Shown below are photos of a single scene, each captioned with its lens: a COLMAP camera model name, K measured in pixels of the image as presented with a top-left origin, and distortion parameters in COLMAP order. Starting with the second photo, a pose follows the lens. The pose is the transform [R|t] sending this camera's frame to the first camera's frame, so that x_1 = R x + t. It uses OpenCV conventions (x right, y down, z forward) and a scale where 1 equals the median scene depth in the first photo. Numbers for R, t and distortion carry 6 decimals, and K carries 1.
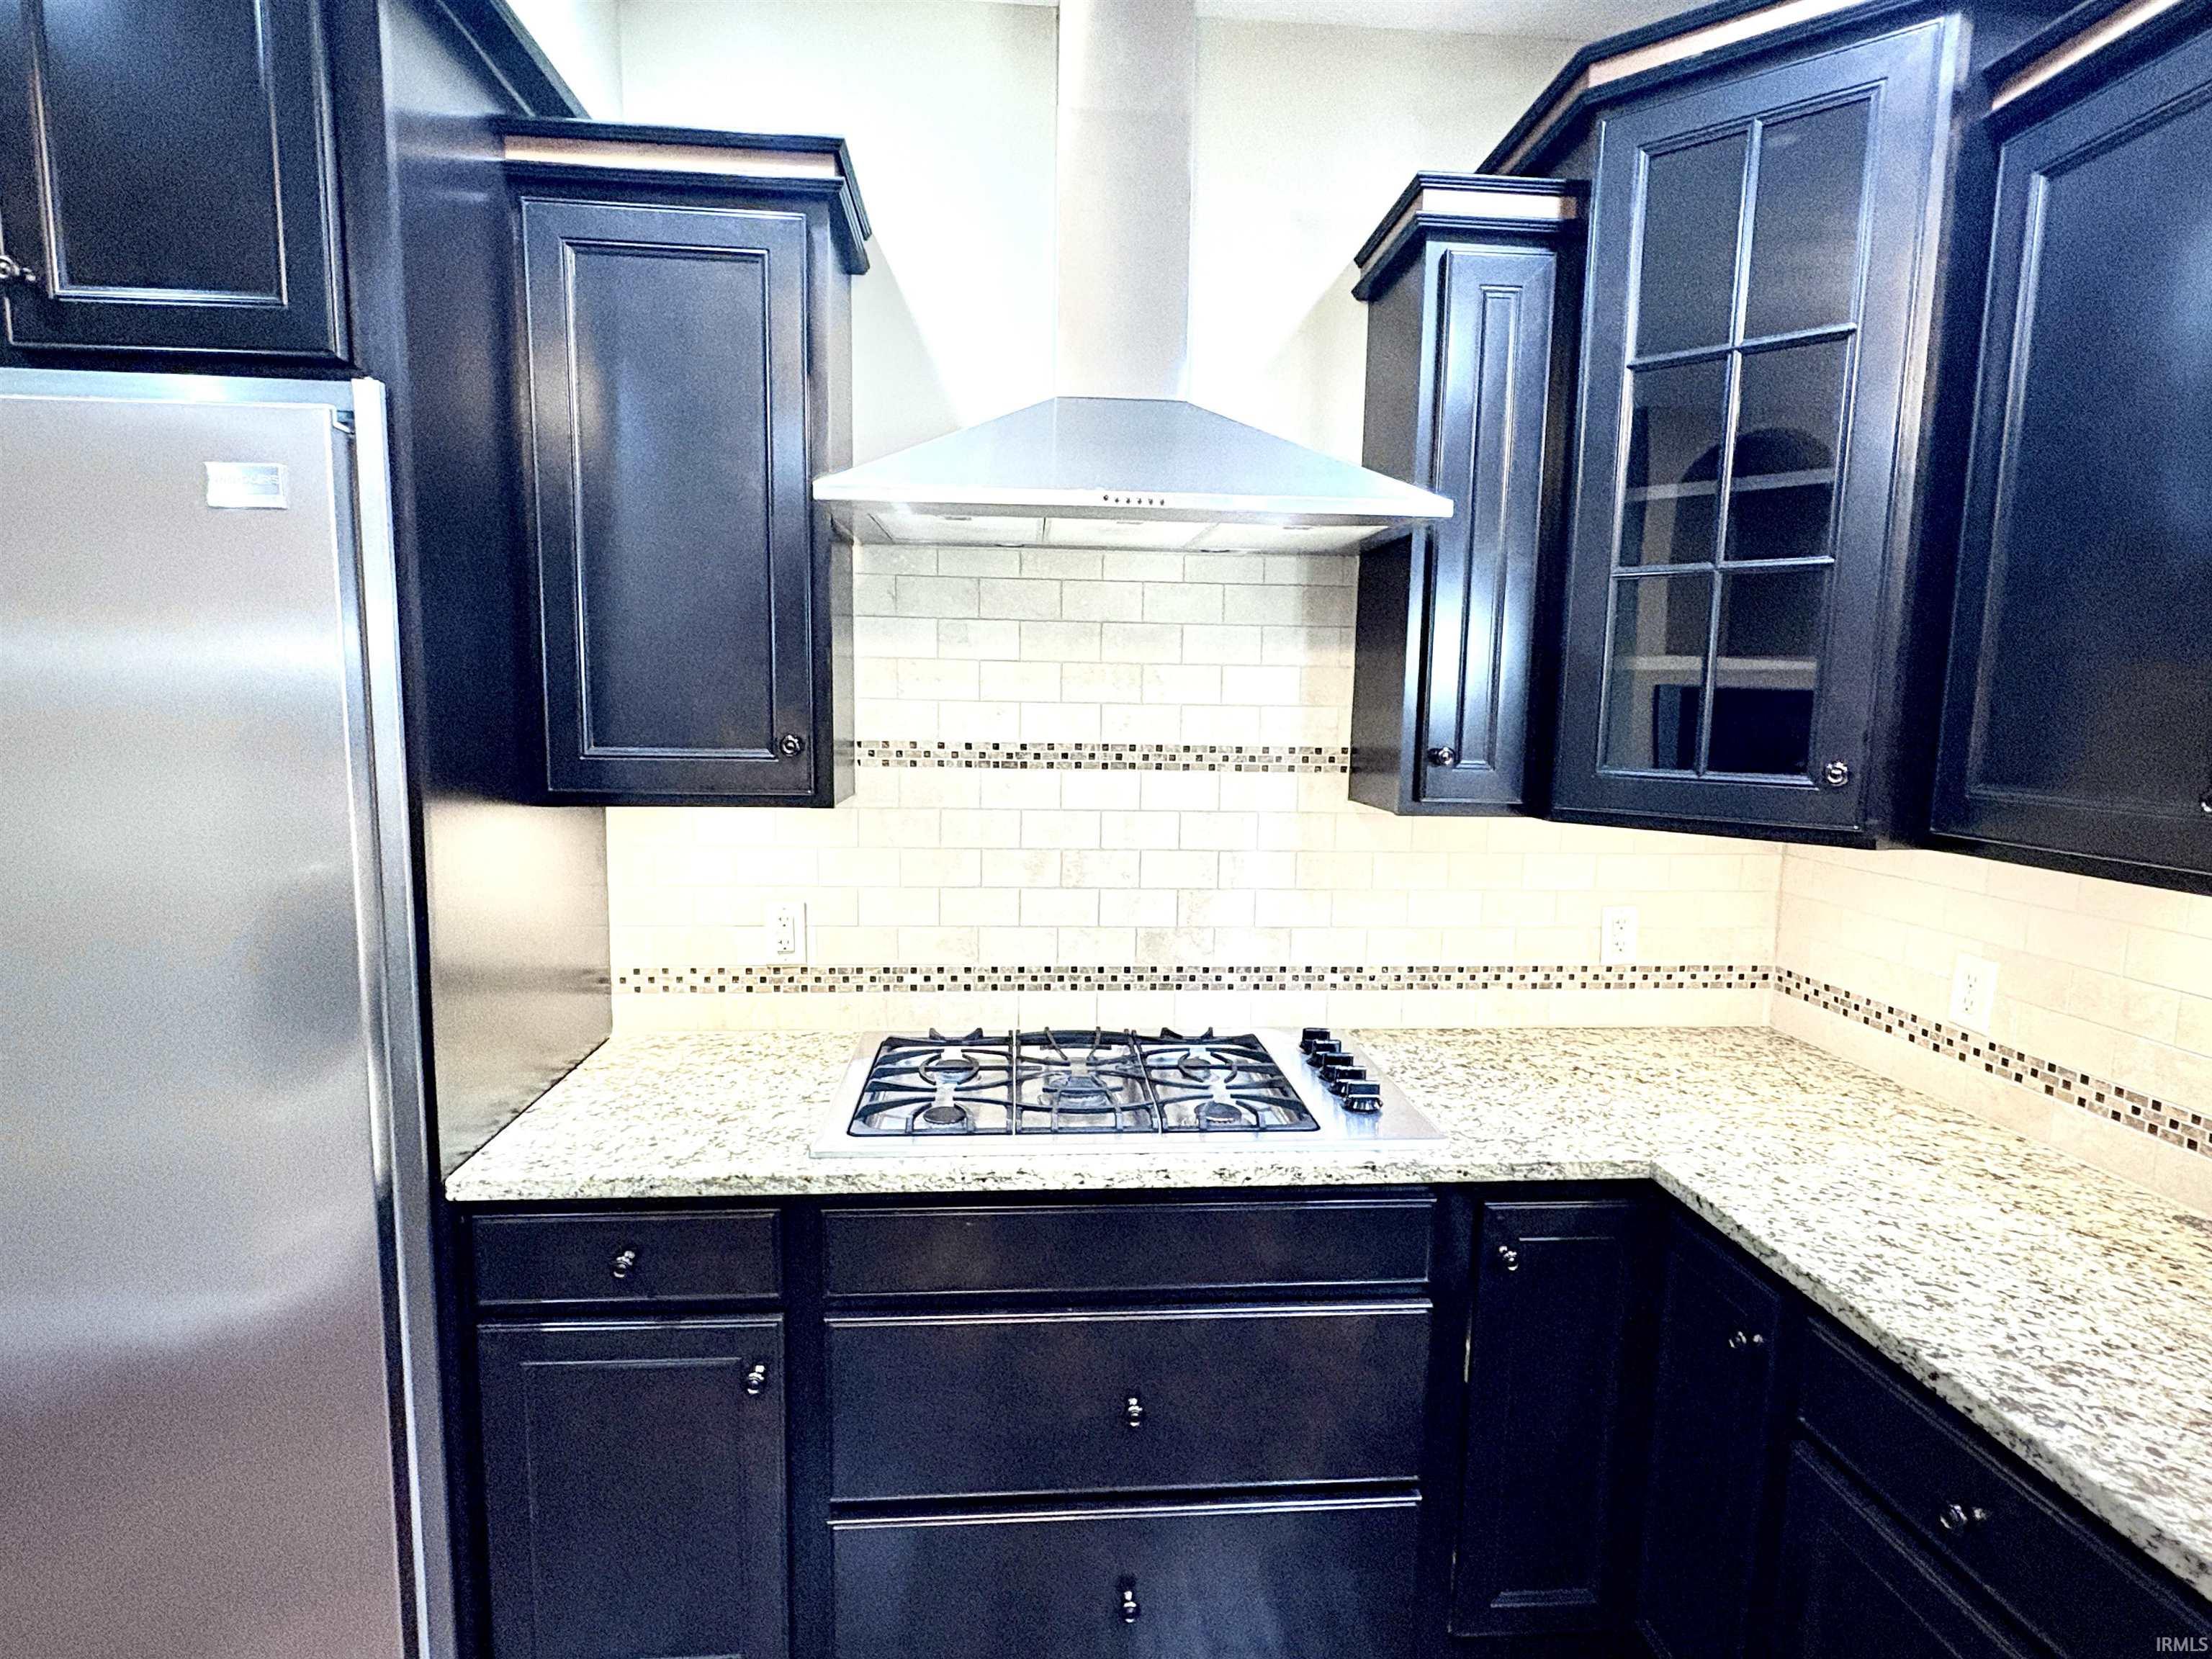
lens RADIAL K [[1117.3, 0, 1101.3], [0, 1117.3, 835.6], [0, 0, 1]] dist [-0.000426, 0.001657]
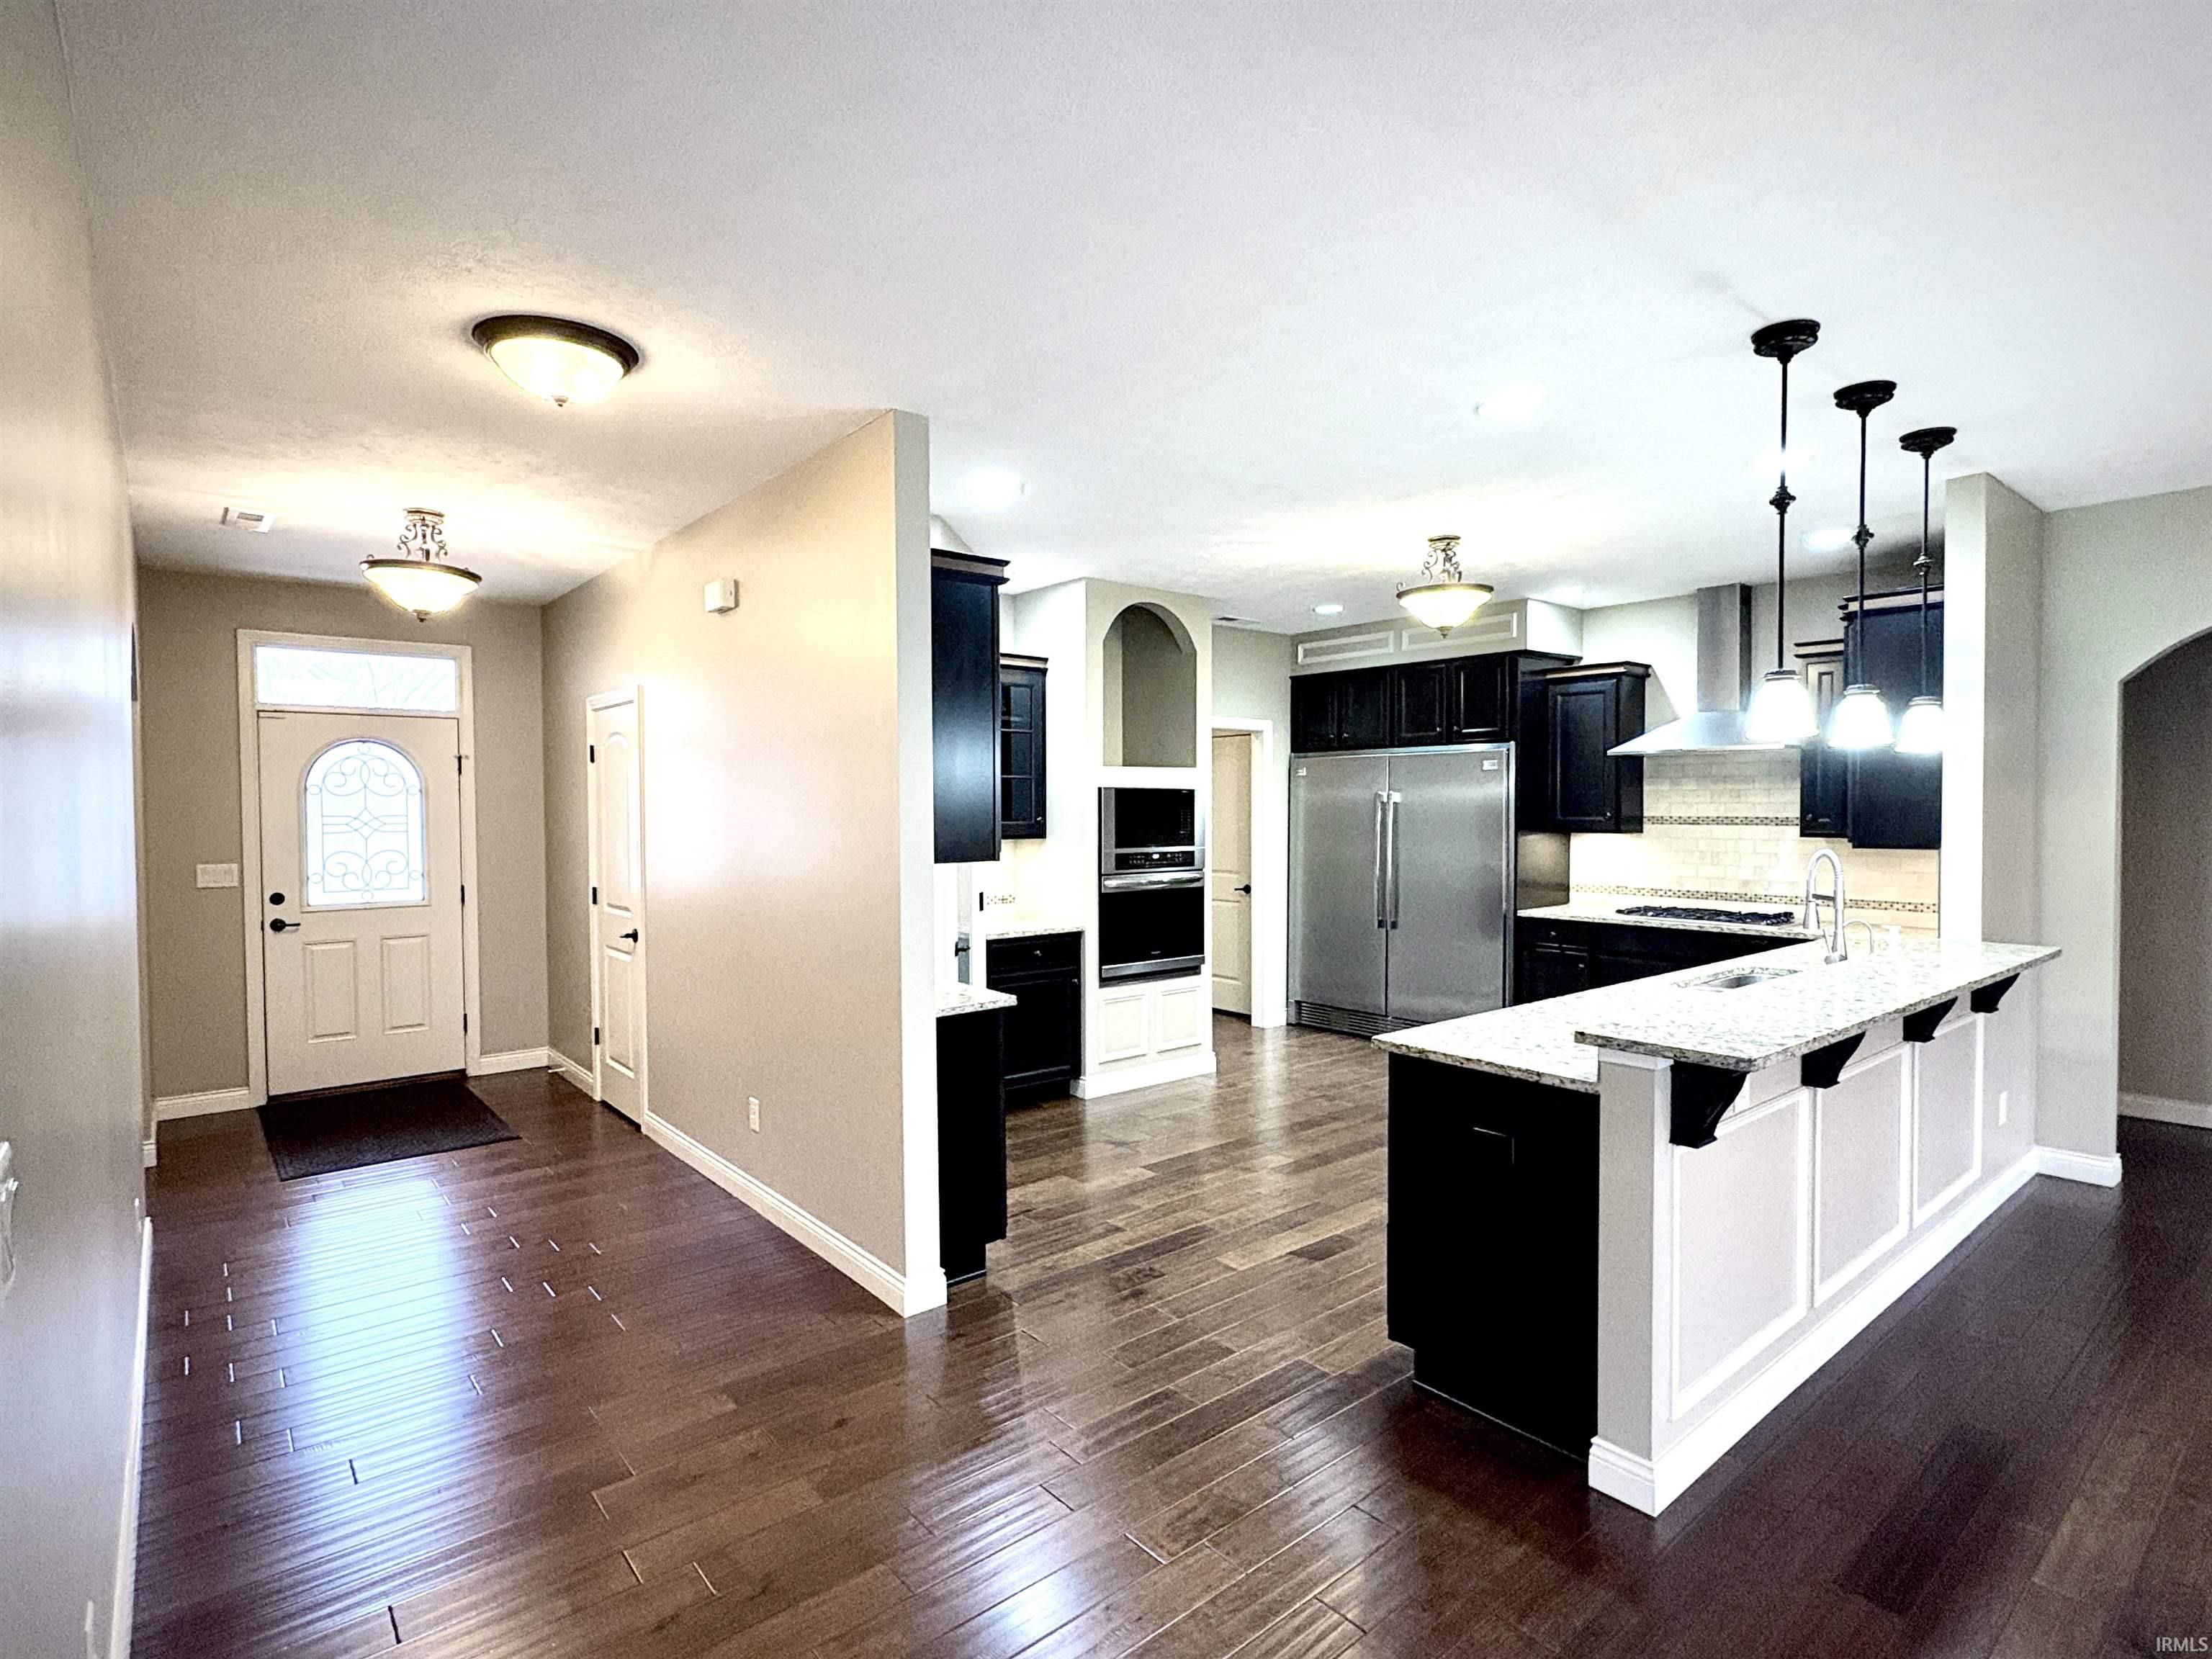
lens RADIAL K [[1117.3, 0, 1105.9], [0, 1117.3, 836.2], [0, 0, 1]] dist [-0.000426, 0.001657]
pose [[0.582016, 0.004288, -0.813166, 1.485279], [-0.080271, 0.995405, -0.052204, 0.262982], [0.809206, 0.095657, 0.579686, -2.102100]]
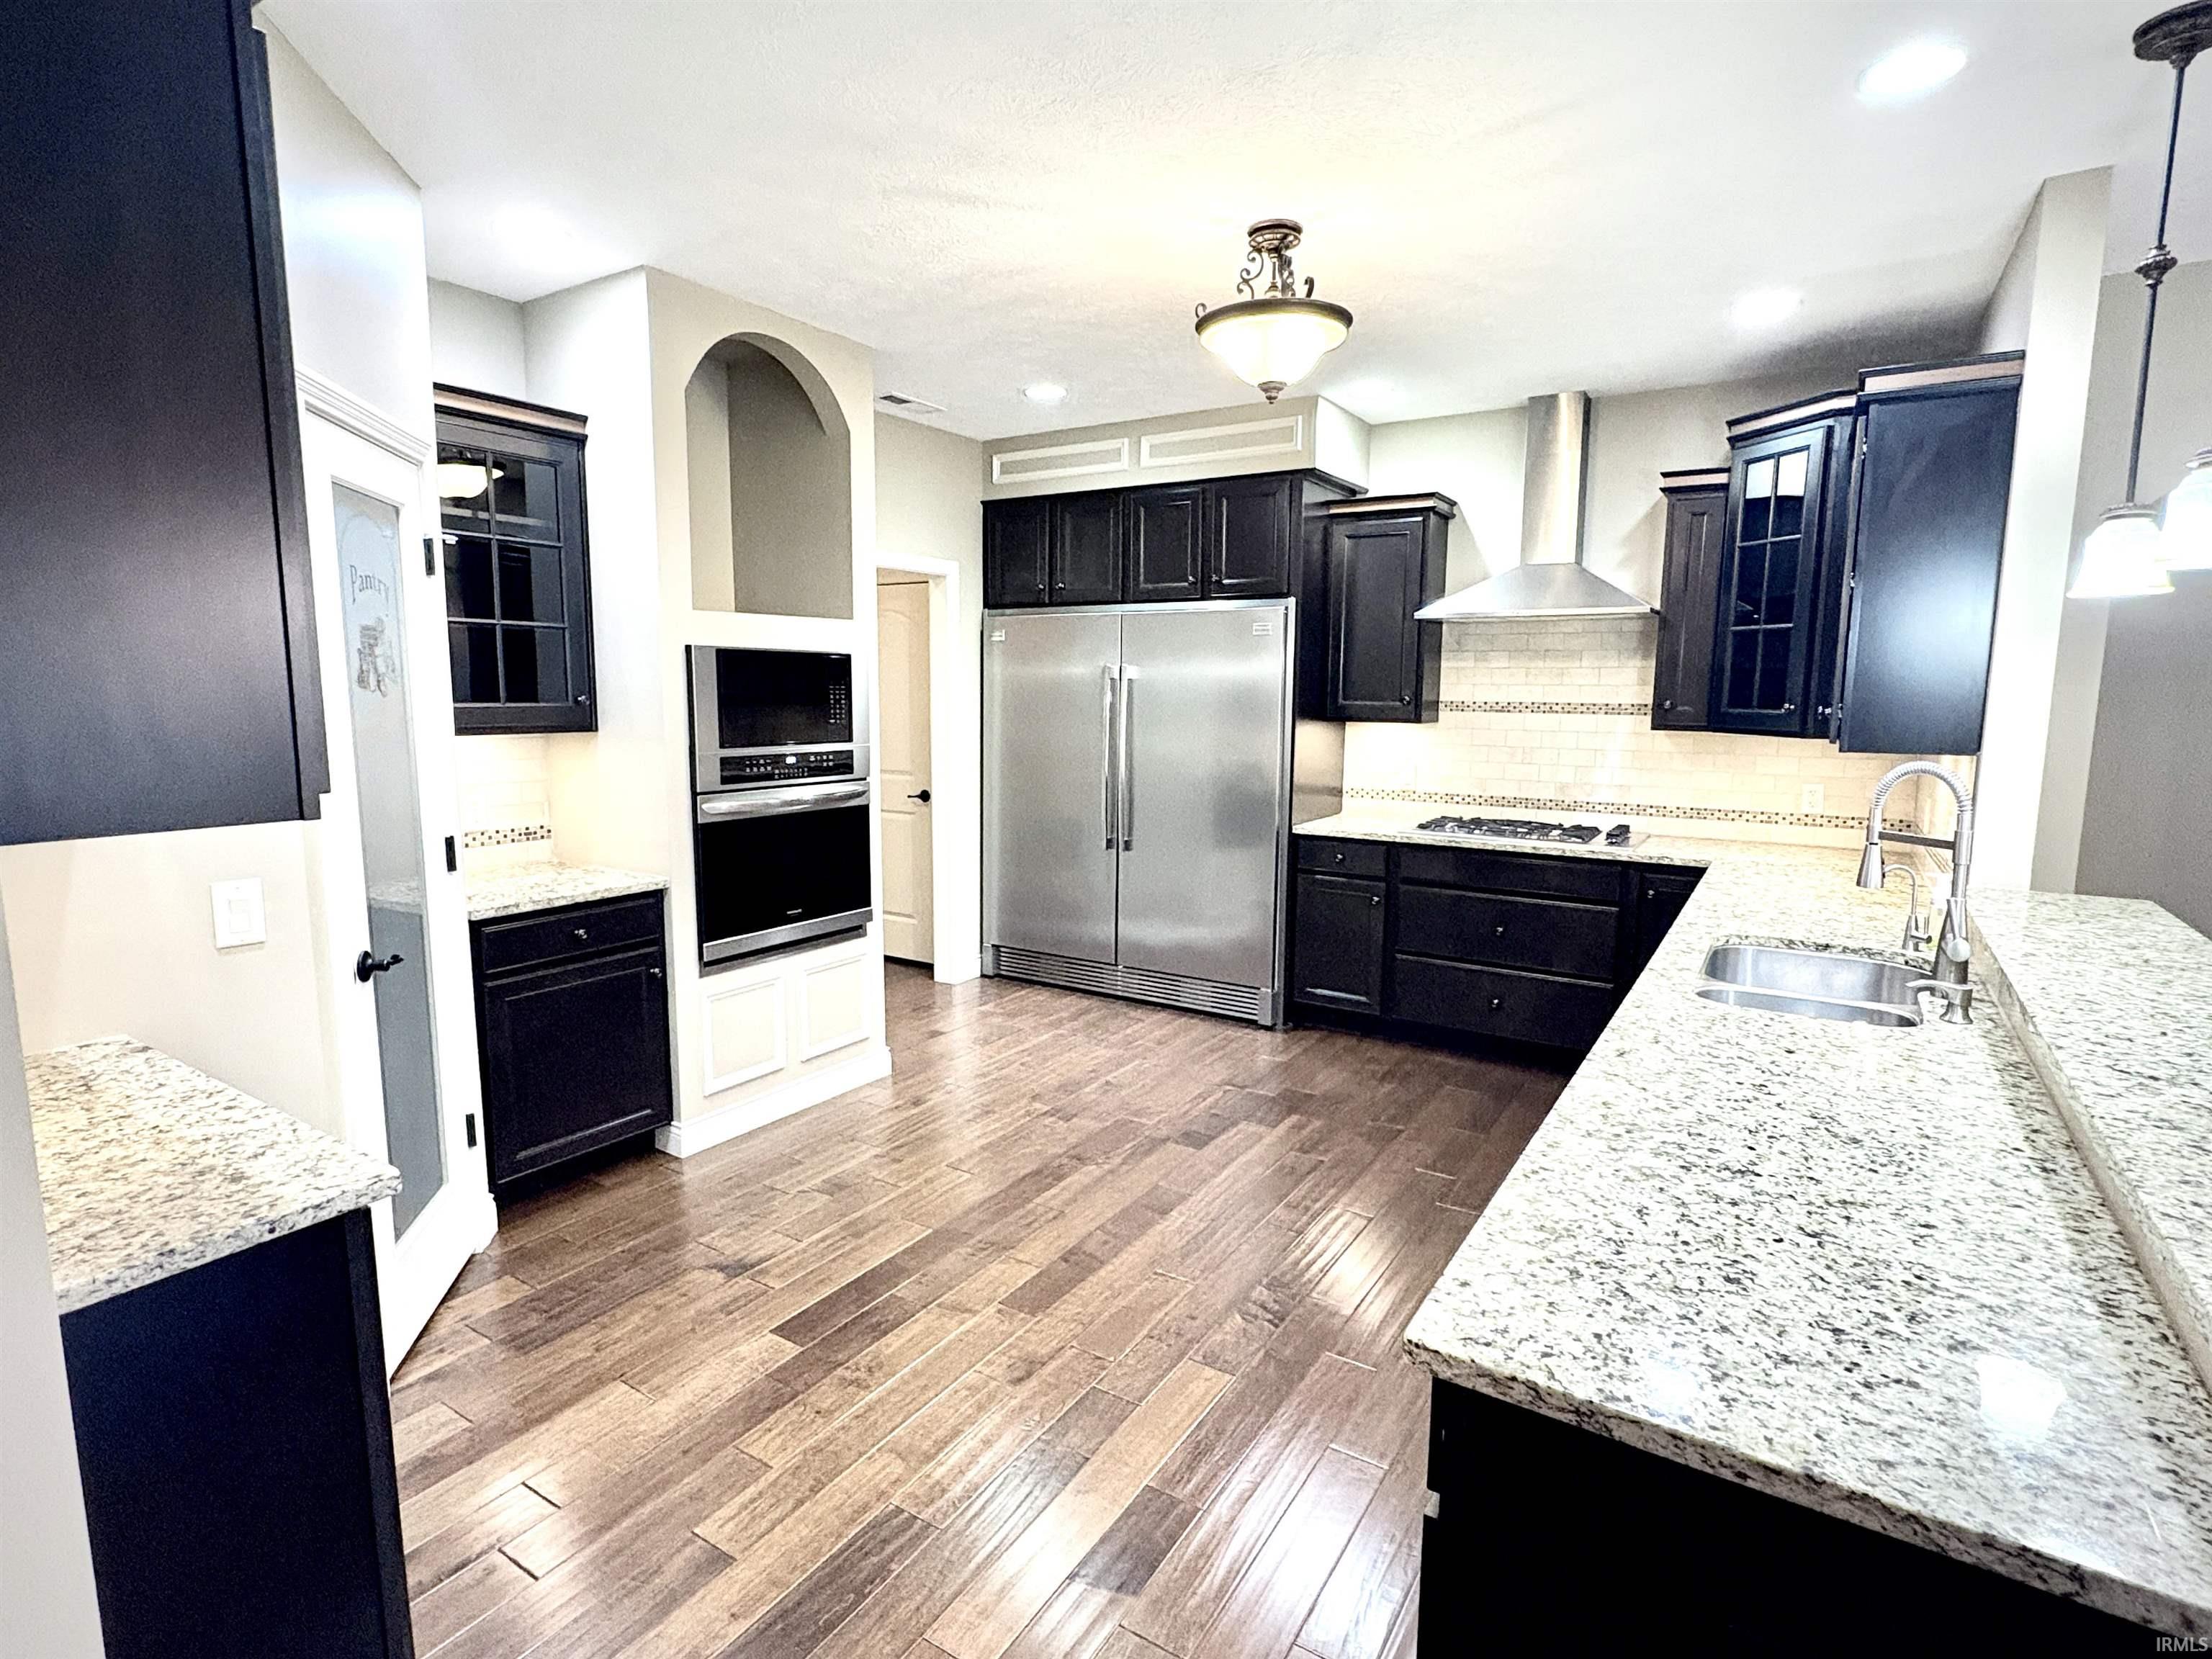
lens RADIAL K [[1117.3, 0, 1104.5], [0, 1117.3, 836.1], [0, 0, 1]] dist [-0.000426, 0.001657]
pose [[0.800573, 0.070960, -0.595020, 0.687524], [-0.064226, 0.997405, 0.032534, 0.183533], [0.595784, 0.012170, 0.803052, -1.453670]]
